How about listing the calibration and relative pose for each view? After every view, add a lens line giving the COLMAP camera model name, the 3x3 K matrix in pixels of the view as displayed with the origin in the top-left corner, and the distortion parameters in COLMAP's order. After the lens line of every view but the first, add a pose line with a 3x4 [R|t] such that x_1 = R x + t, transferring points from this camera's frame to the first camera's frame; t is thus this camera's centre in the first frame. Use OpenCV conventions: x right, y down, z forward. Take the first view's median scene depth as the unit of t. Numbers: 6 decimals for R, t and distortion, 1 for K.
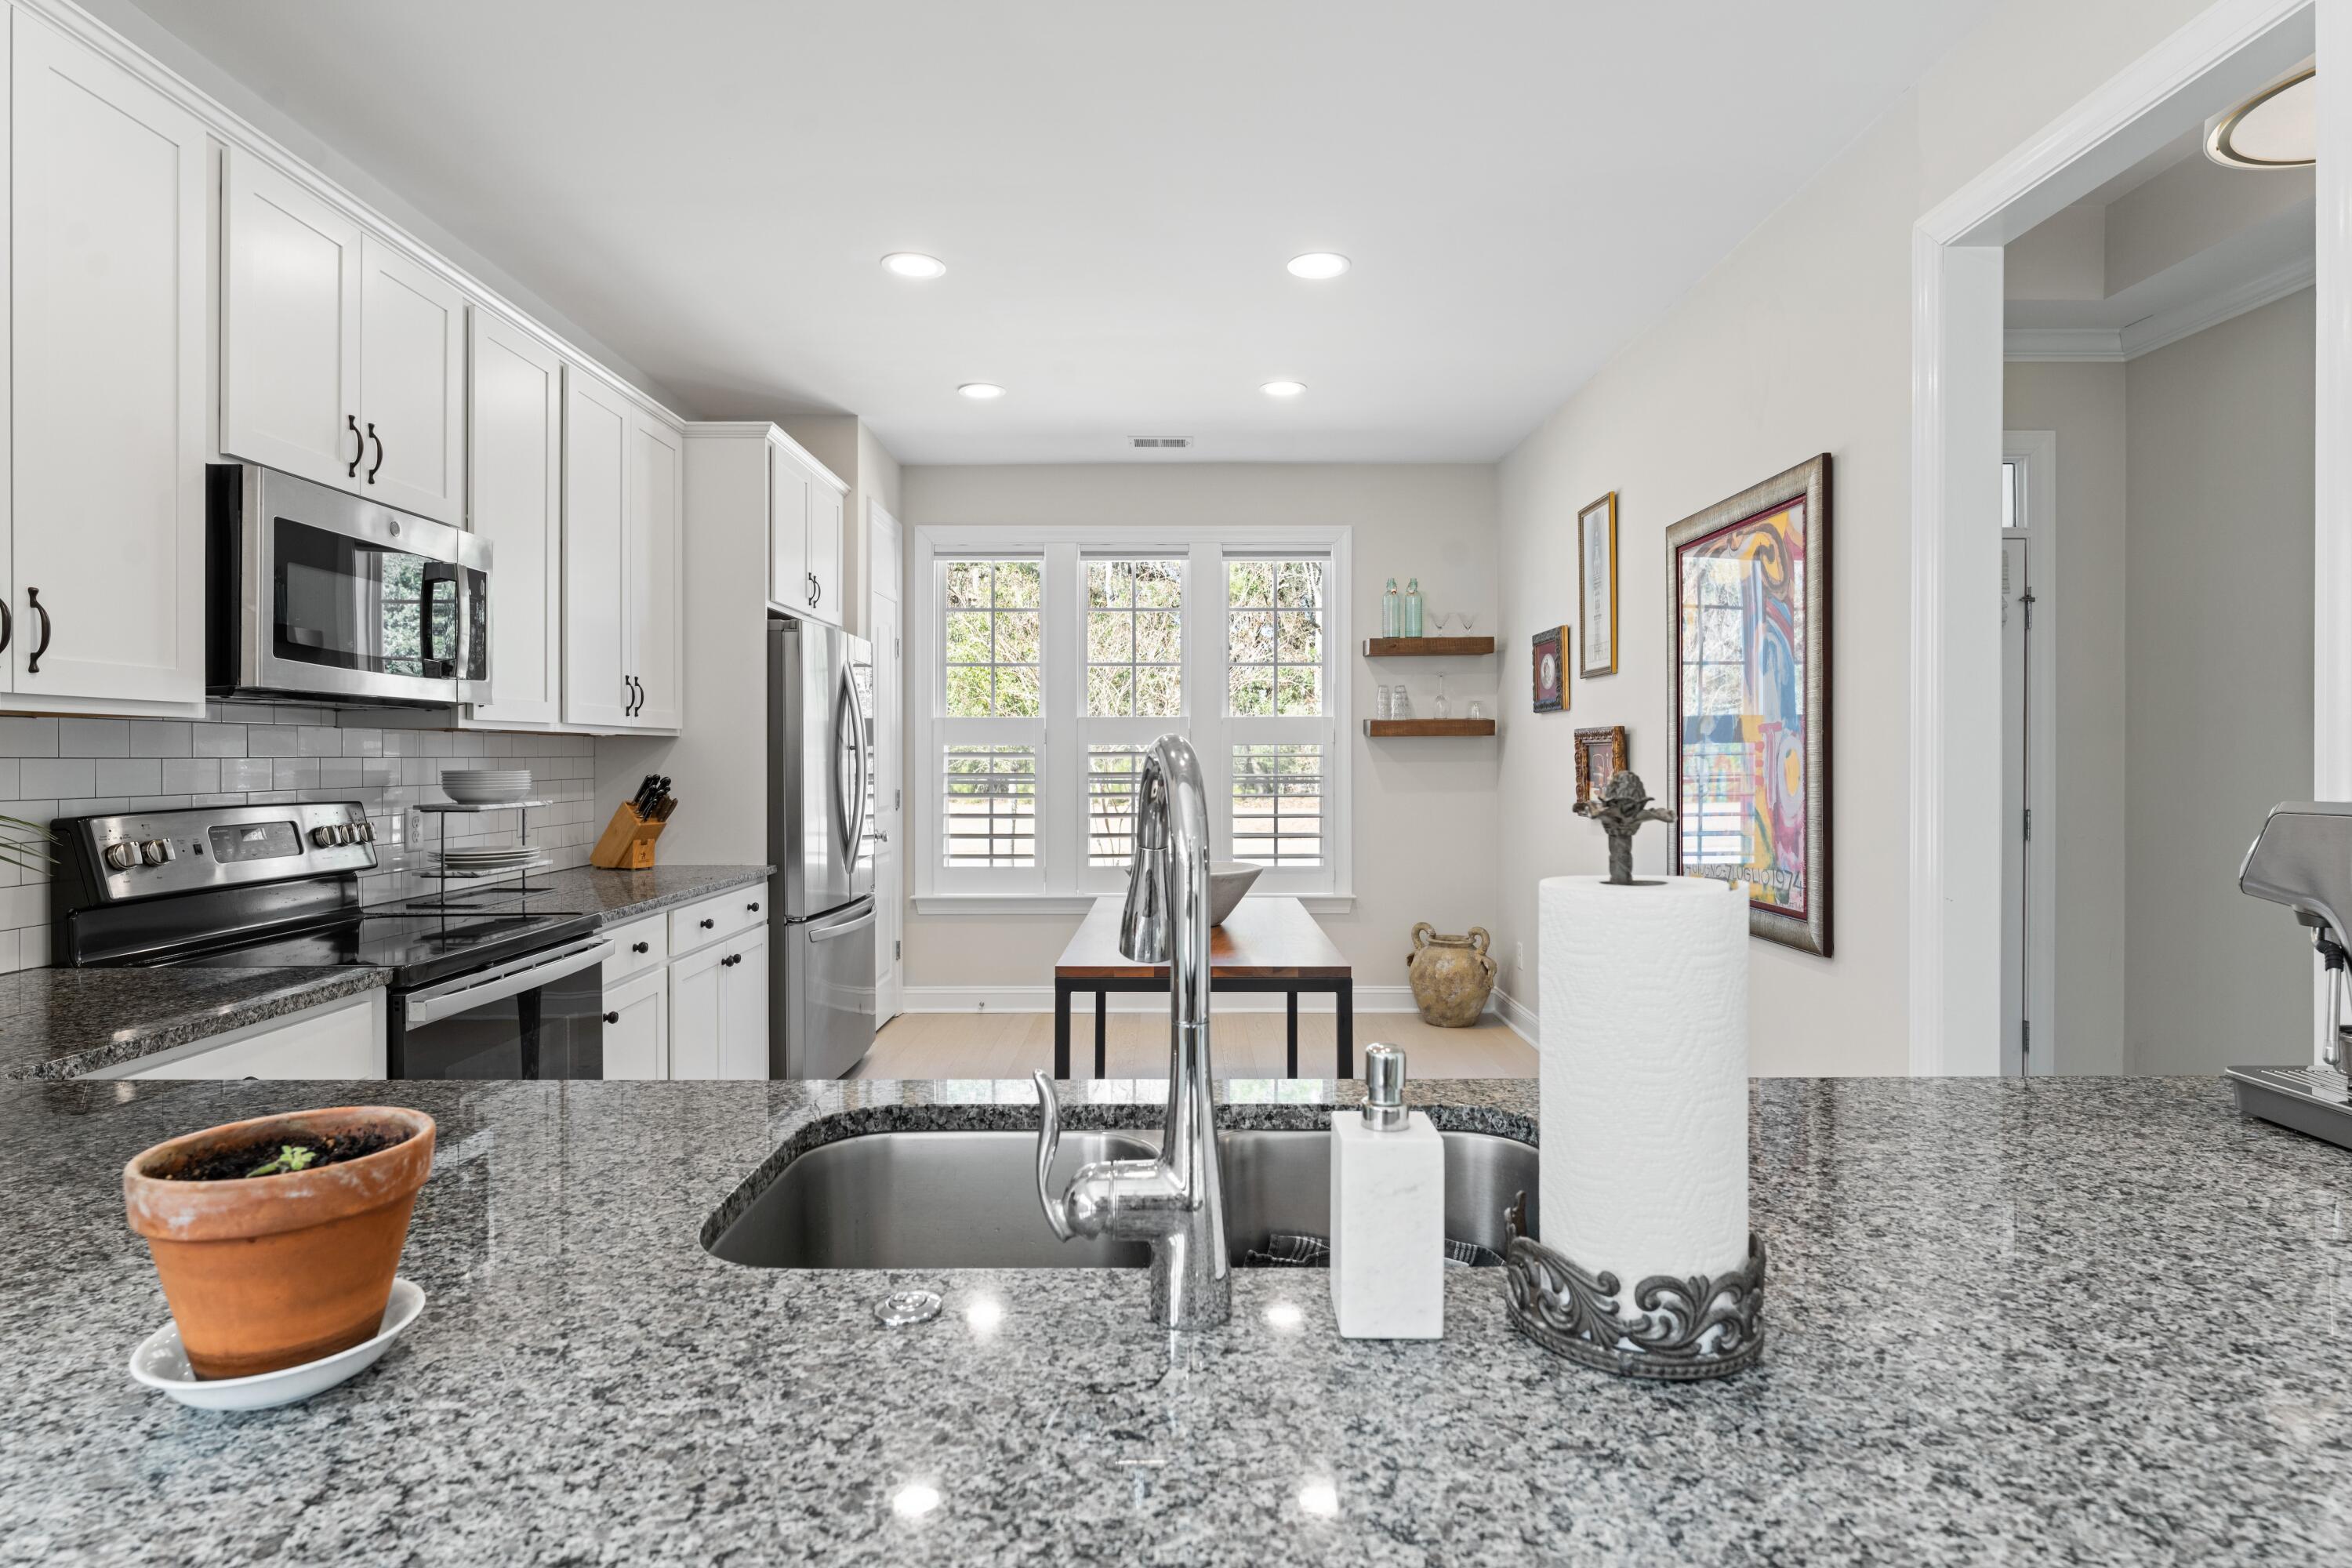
lens RADIAL K [[1202.5, 0, 1189.2], [0, 1202.5, 757.7], [0, 0, 1]] dist [-0.002738, 0.002173]
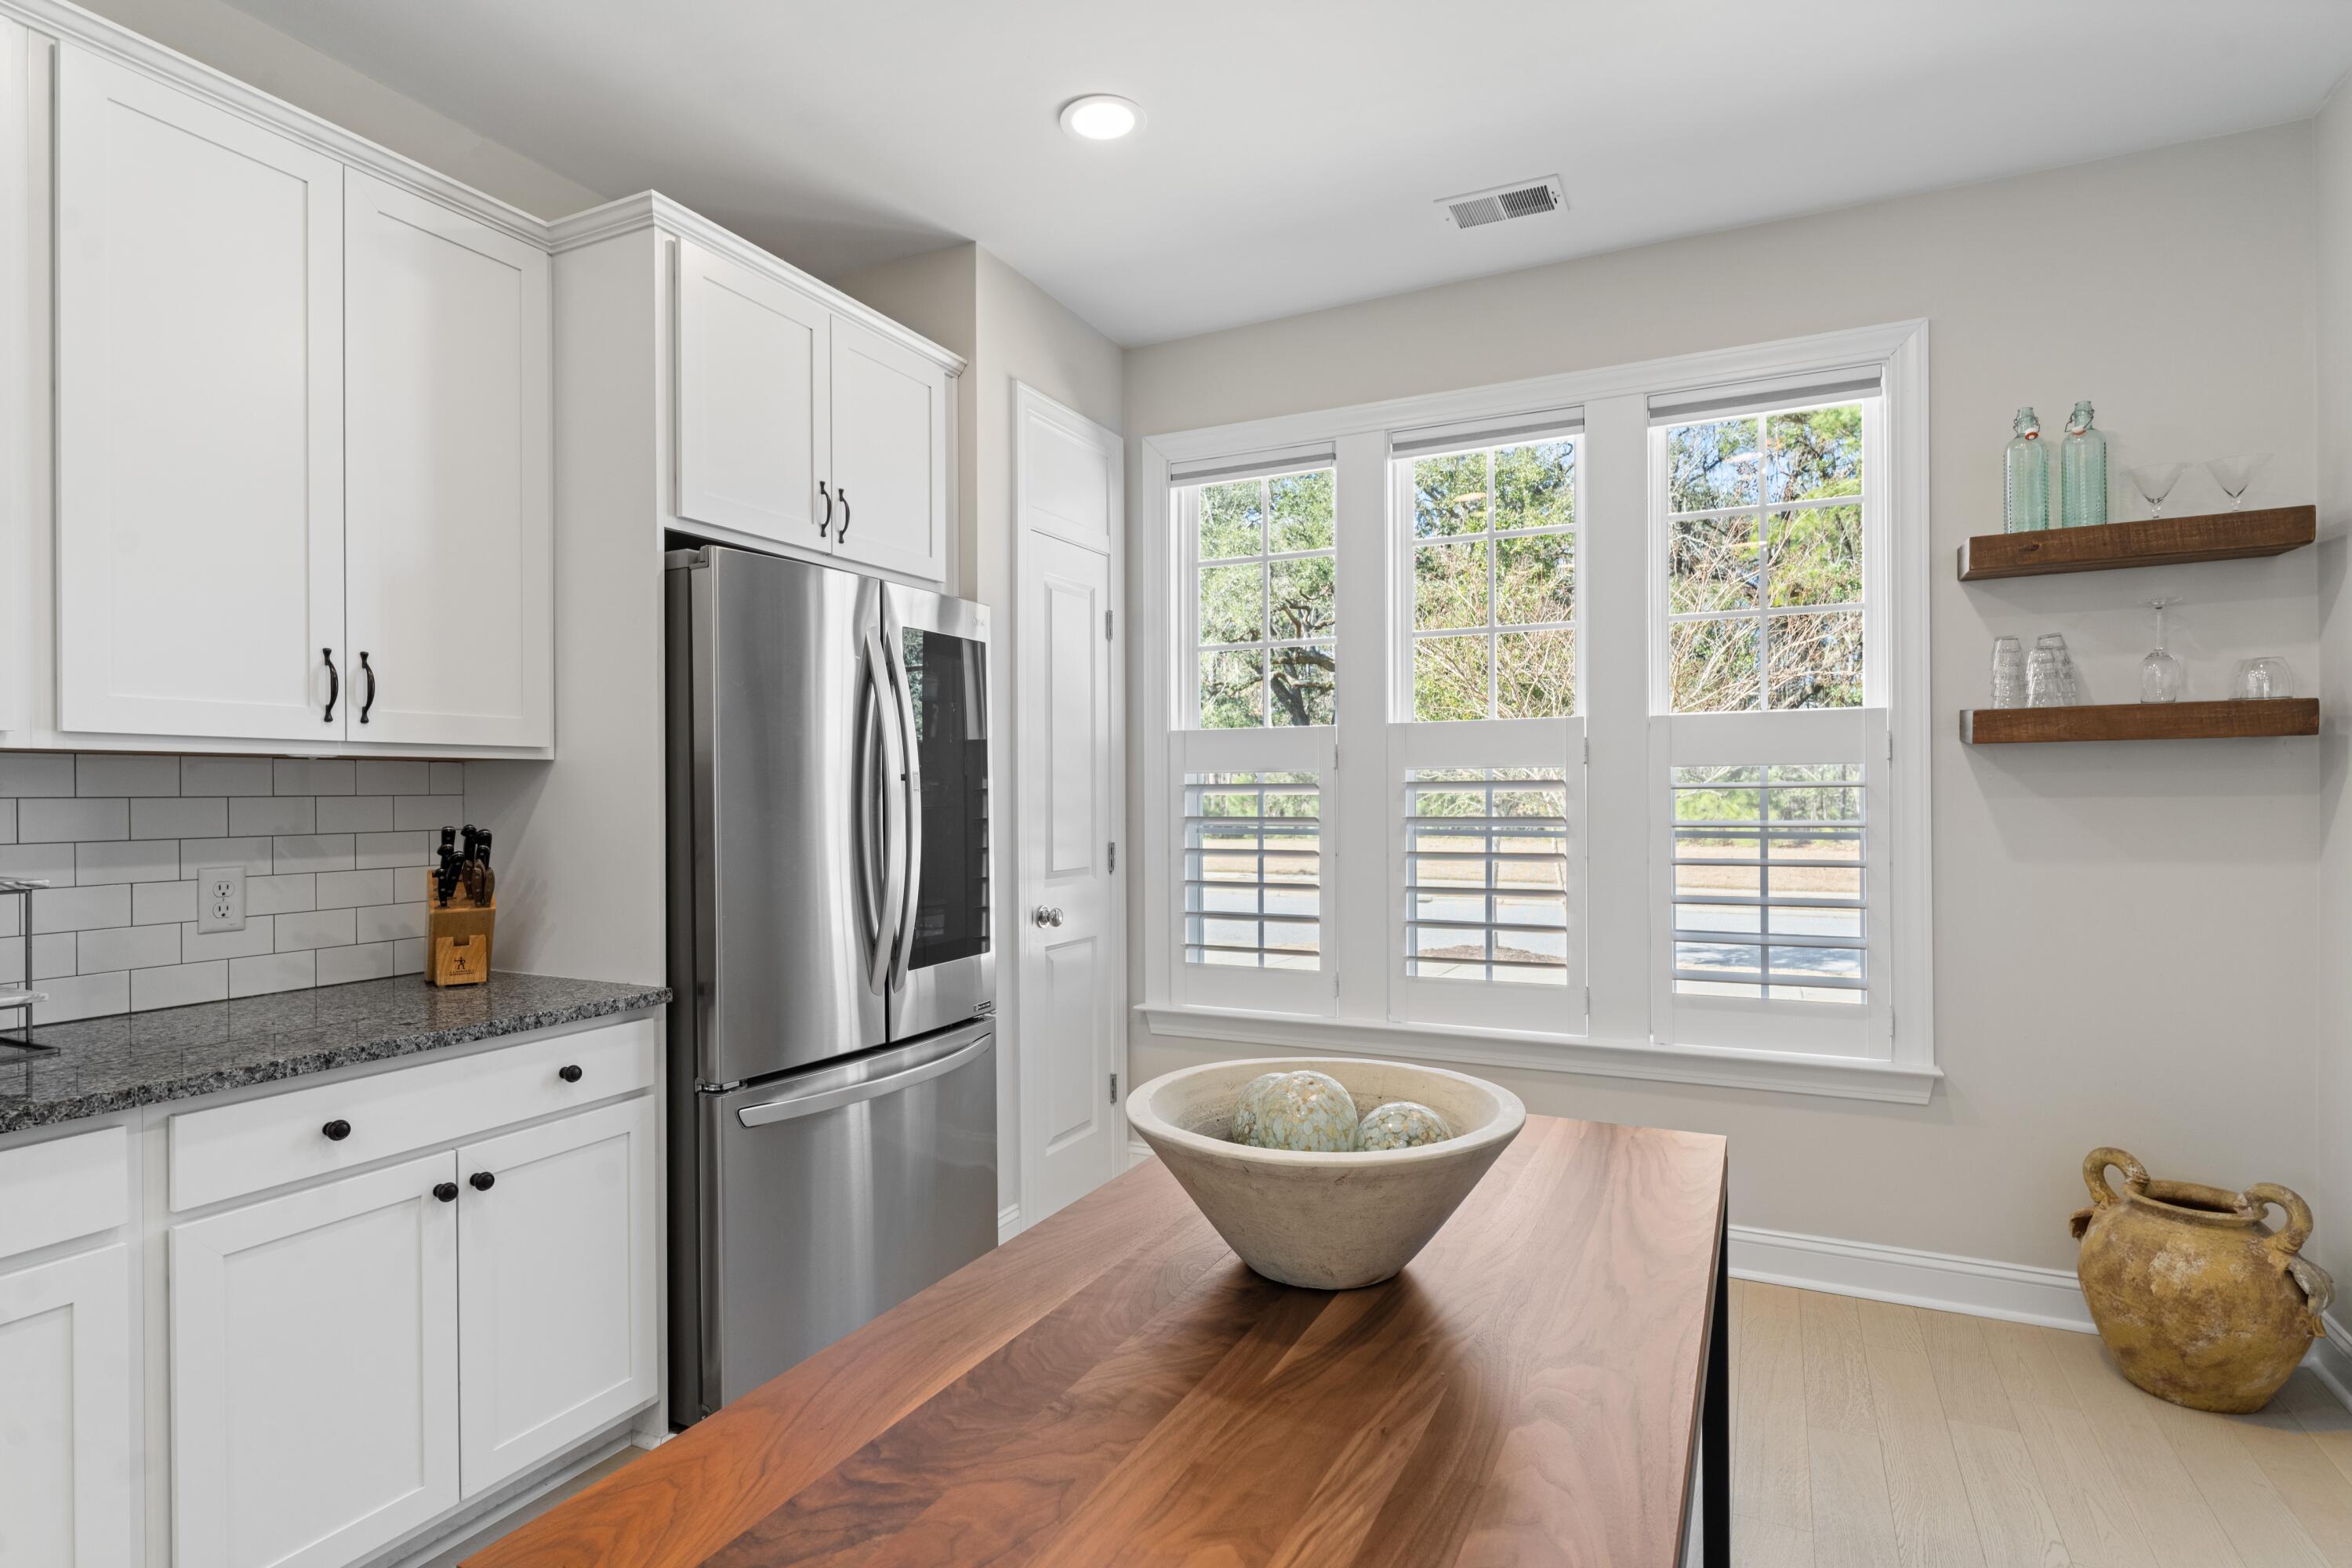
lens RADIAL K [[1202.5, 0, 1175.2], [0, 1202.5, 789.6], [0, 0, 1]] dist [-0.002738, 0.002173]
pose [[0.891223, -0.005129, -0.453537, 0.087391], [0.004160, 0.999986, -0.003133, 0.000227], [0.453547, 0.000905, 0.891232, 0.447038]]
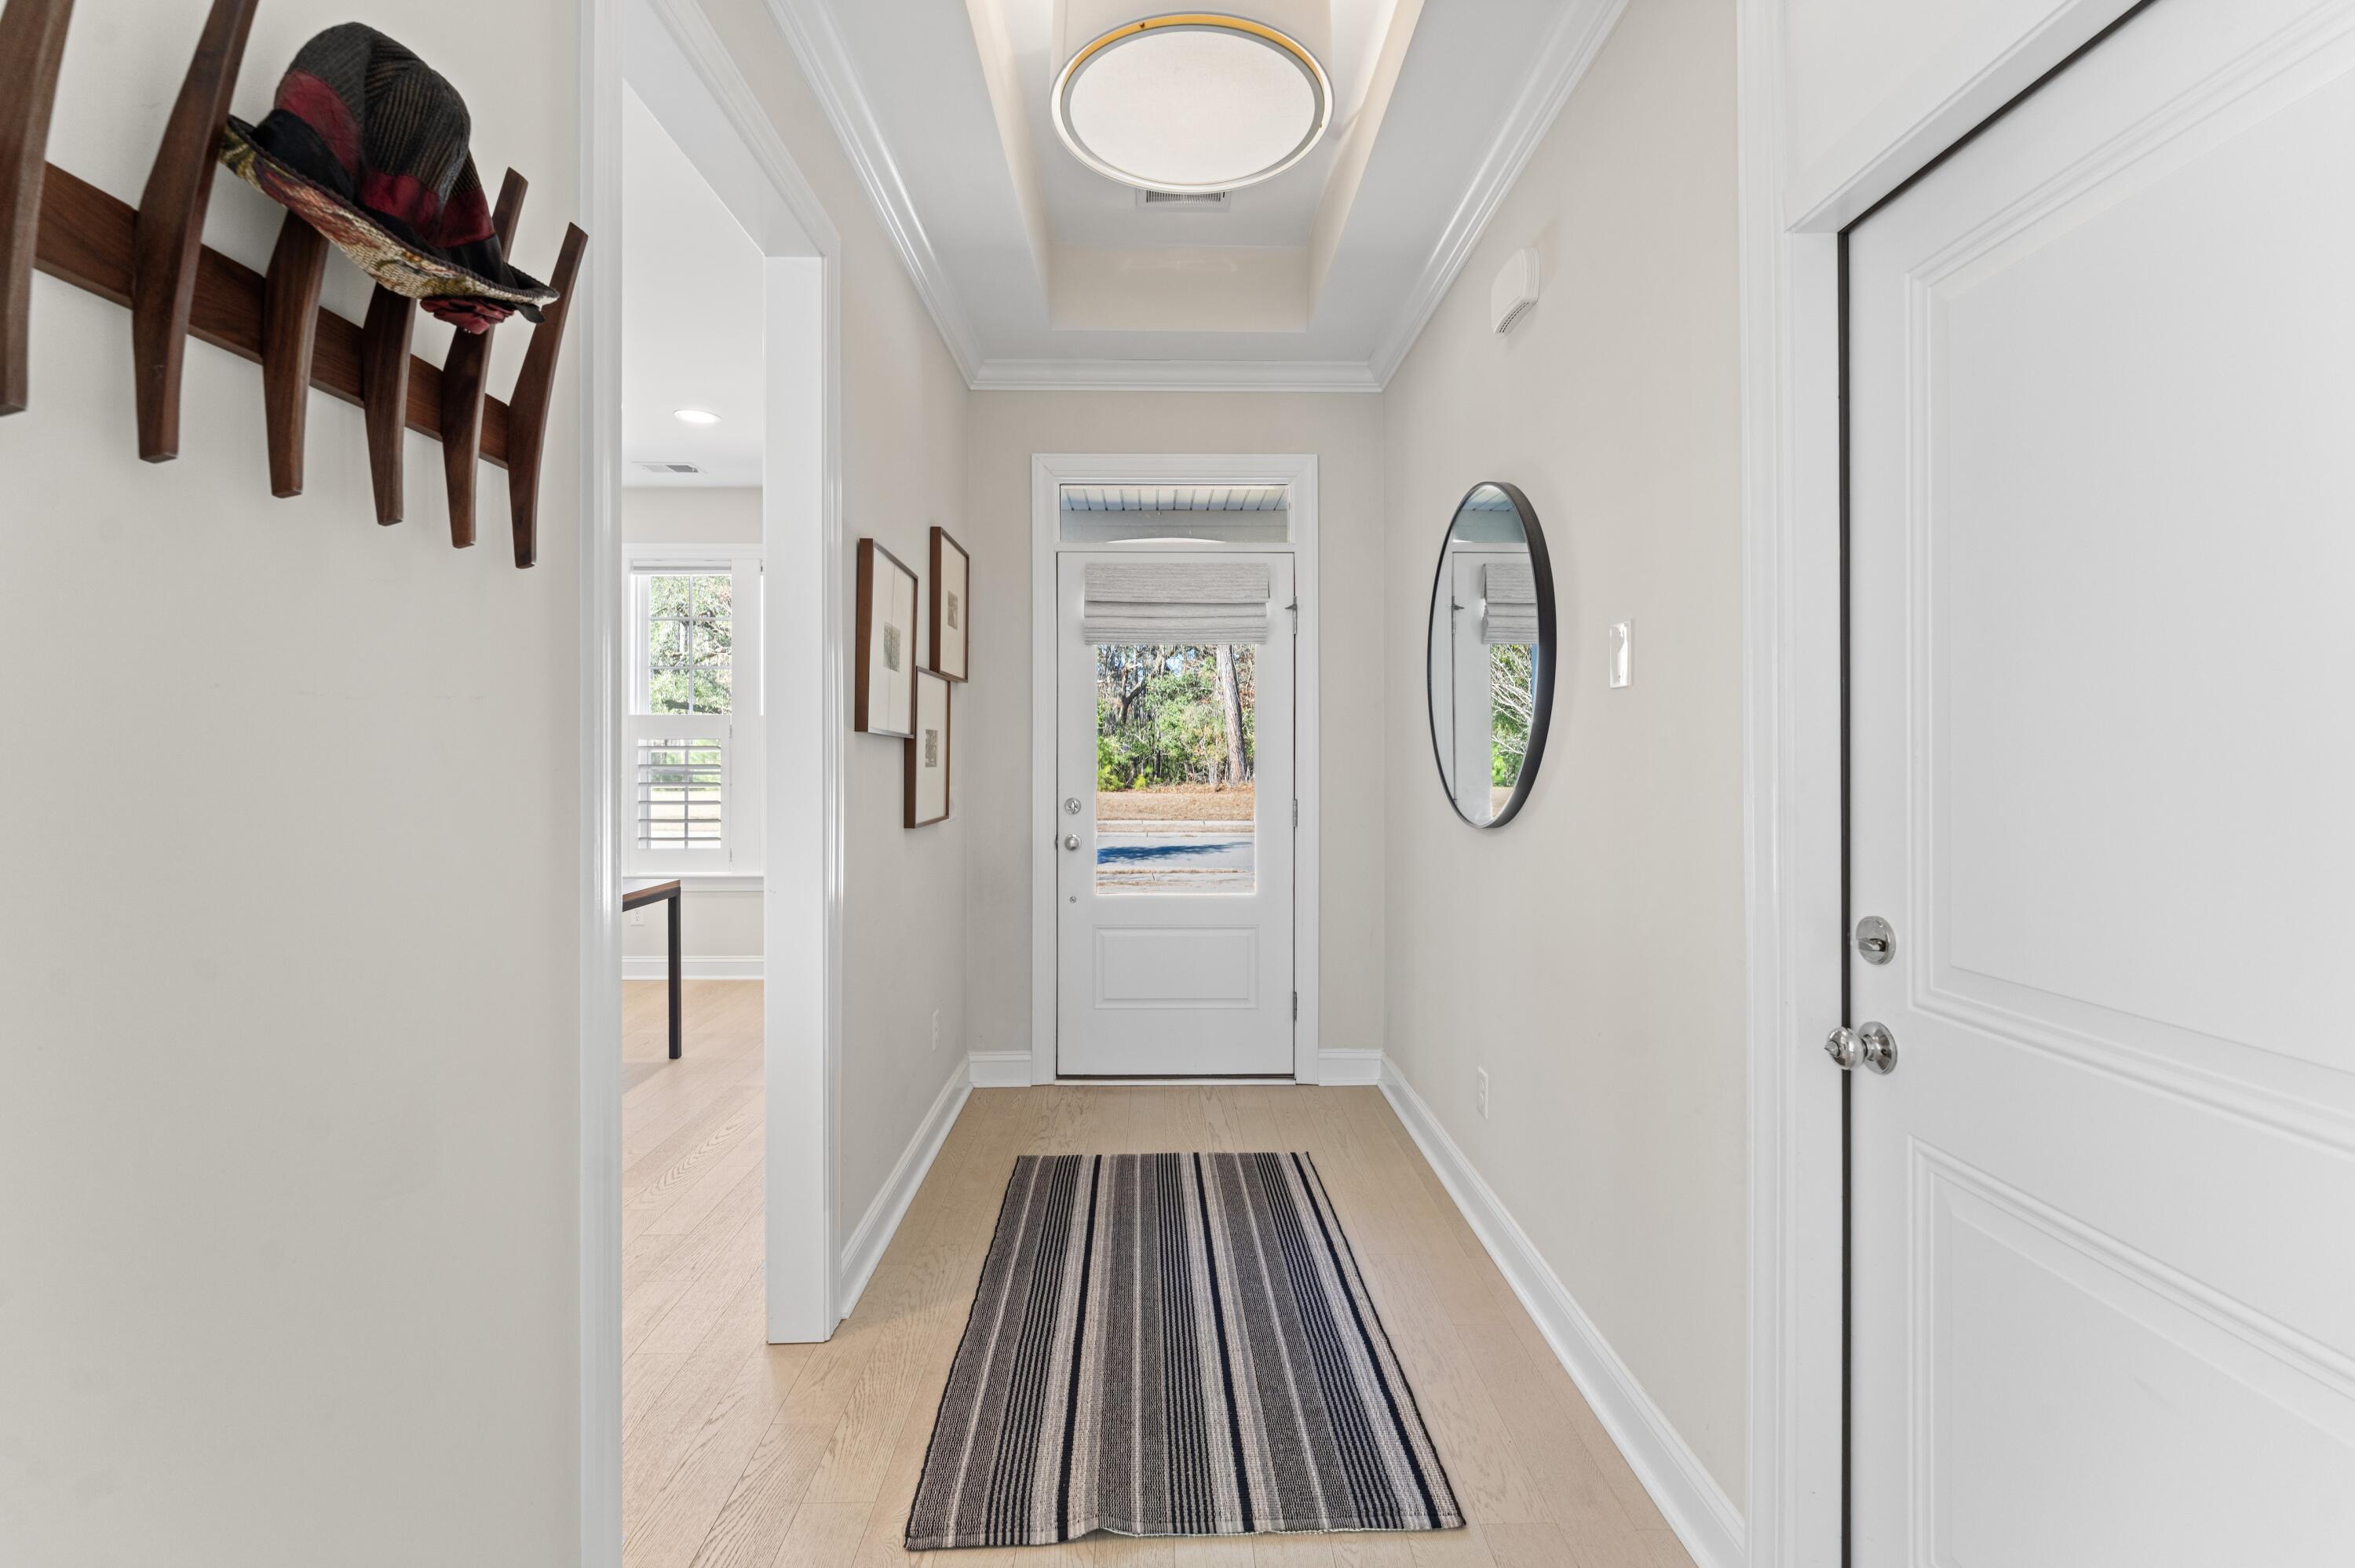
lens RADIAL K [[1064.4, 0, 1157.2], [0, 1064.4, 751.3], [0, 0, 1]] dist [-0.000449, -0.000082]
pose [[0.999988, -0.000236, -0.004811, 0.298386], [0.000240, 1.000000, 0.000938, -0.000097], [0.004811, -0.000939, 0.999988, 0.011077]]
